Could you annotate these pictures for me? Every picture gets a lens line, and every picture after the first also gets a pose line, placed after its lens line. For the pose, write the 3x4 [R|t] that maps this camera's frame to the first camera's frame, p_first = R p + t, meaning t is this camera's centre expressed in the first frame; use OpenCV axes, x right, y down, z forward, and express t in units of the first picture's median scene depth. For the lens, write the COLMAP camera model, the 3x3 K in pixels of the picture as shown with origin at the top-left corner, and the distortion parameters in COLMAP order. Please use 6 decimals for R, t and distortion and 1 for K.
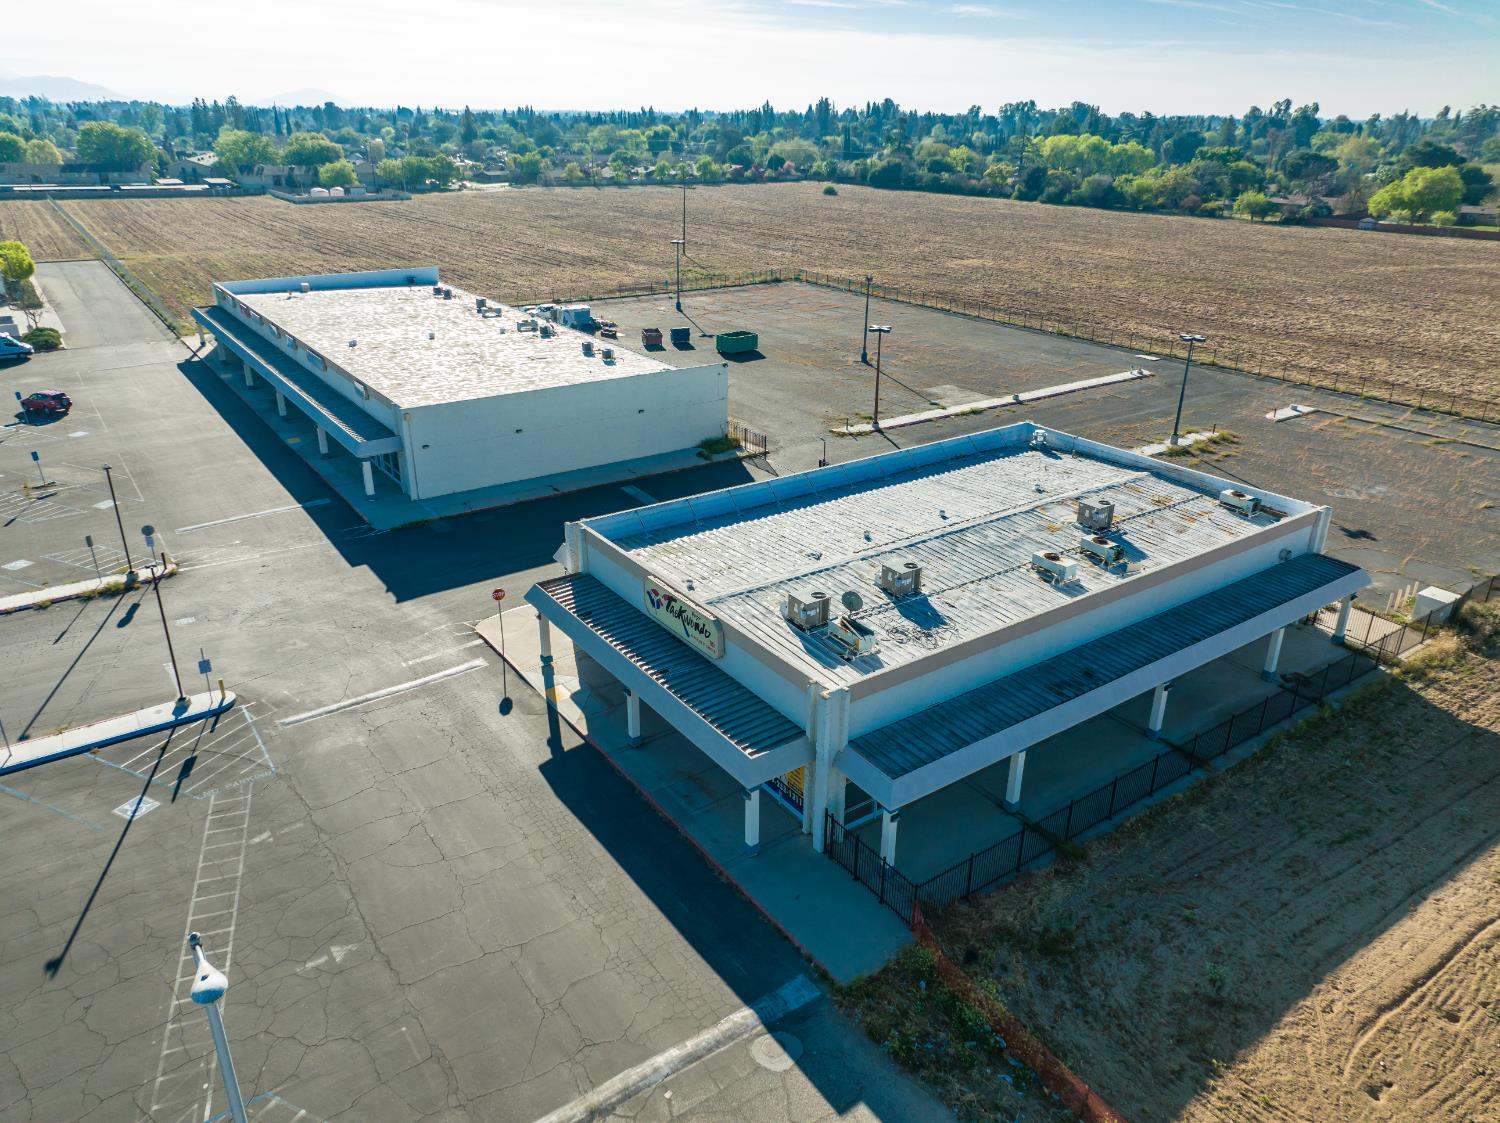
lens RADIAL K [[1046.0, 0, 750.0], [0, 1046.0, 561.5], [0, 0, 1]] dist [0.006413, -0.000578]
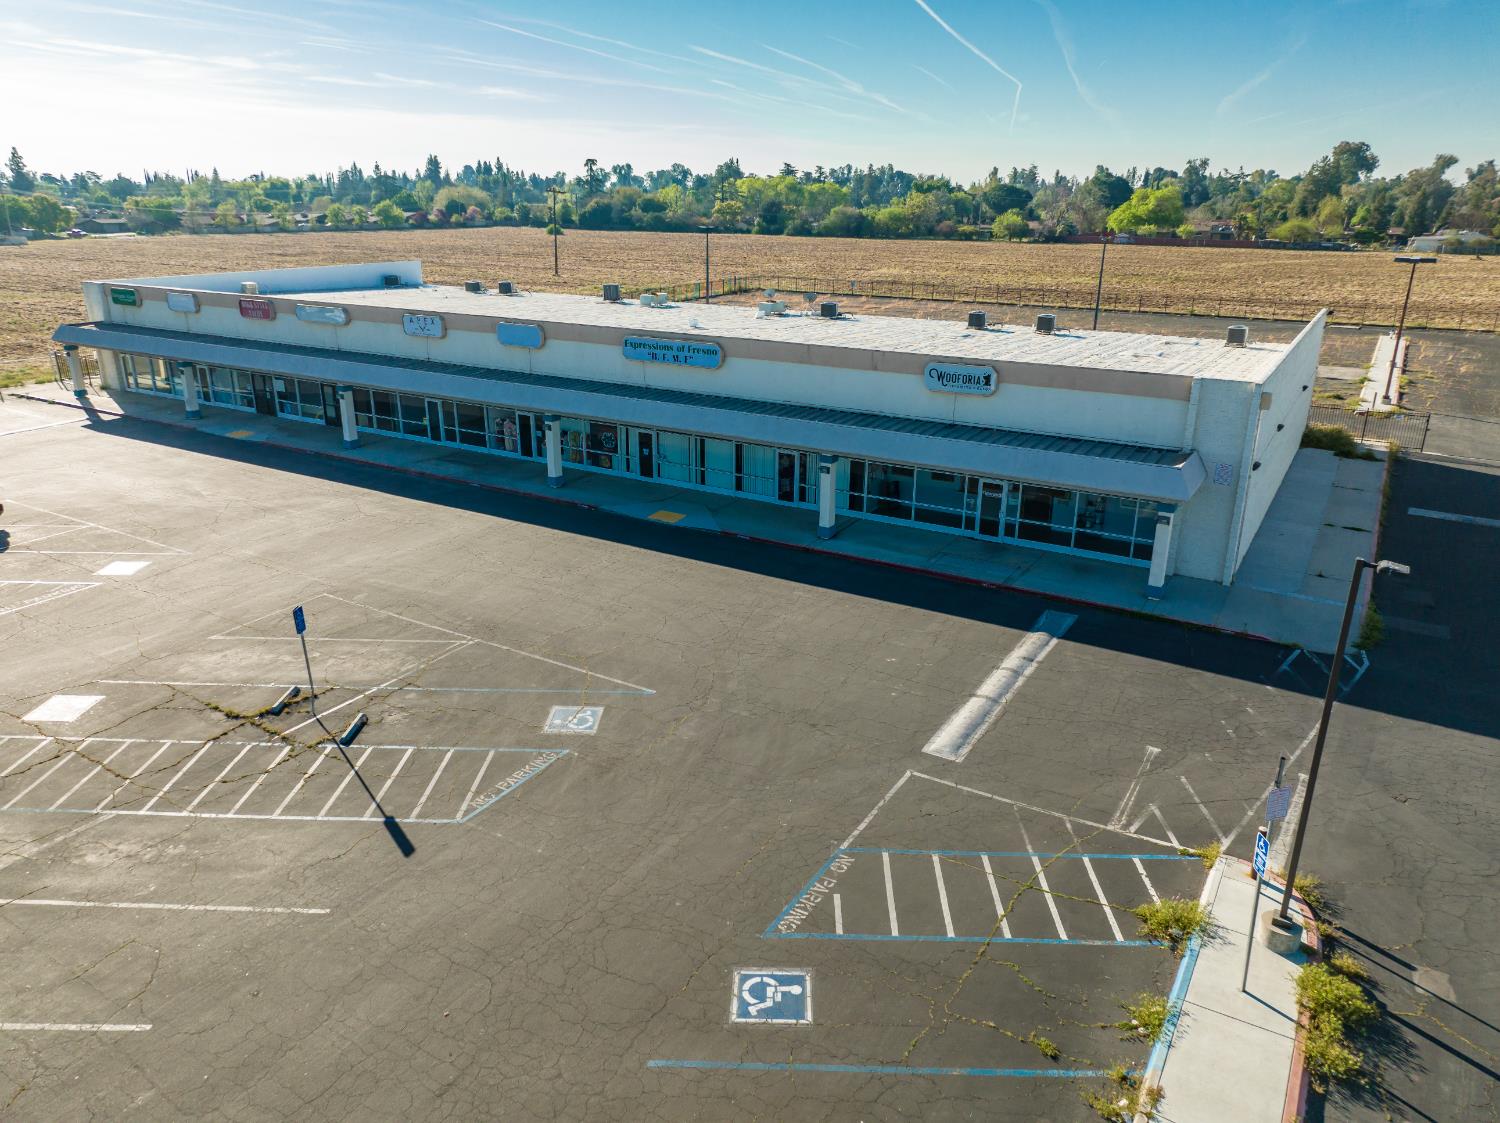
lens RADIAL K [[1046.0, 0, 750.0], [0, 1046.0, 561.5], [0, 0, 1]] dist [0.006413, -0.000578]
pose [[0.919907, -0.134952, 0.368183, -0.143879], [0.158297, 0.986813, -0.033803, -0.018148], [-0.358766, 0.089378, 0.929139, 0.136053]]
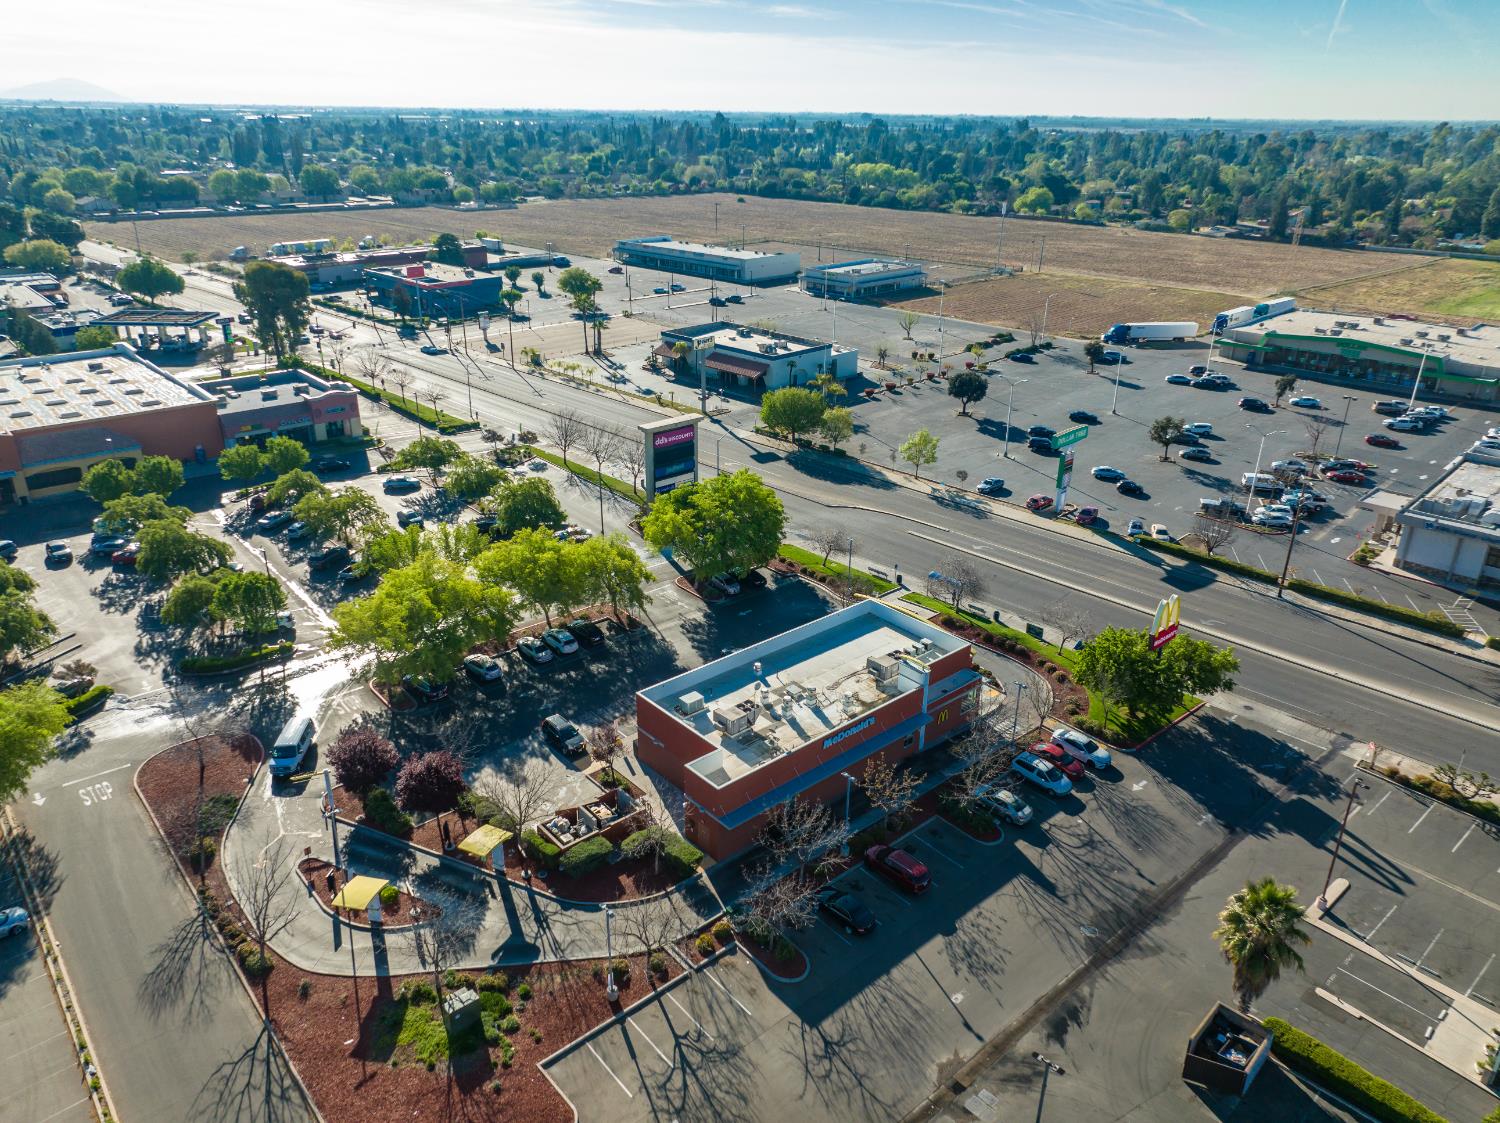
lens RADIAL K [[1046.0, 0, 750.0], [0, 1046.0, 561.5], [0, 0, 1]] dist [0.006413, -0.000578]
pose [[0.985070, -0.067126, 0.158525, -0.235252], [0.066339, 0.997744, 0.010255, 0.240931], [-0.158856, 0.000415, 0.987302, -0.756366]]
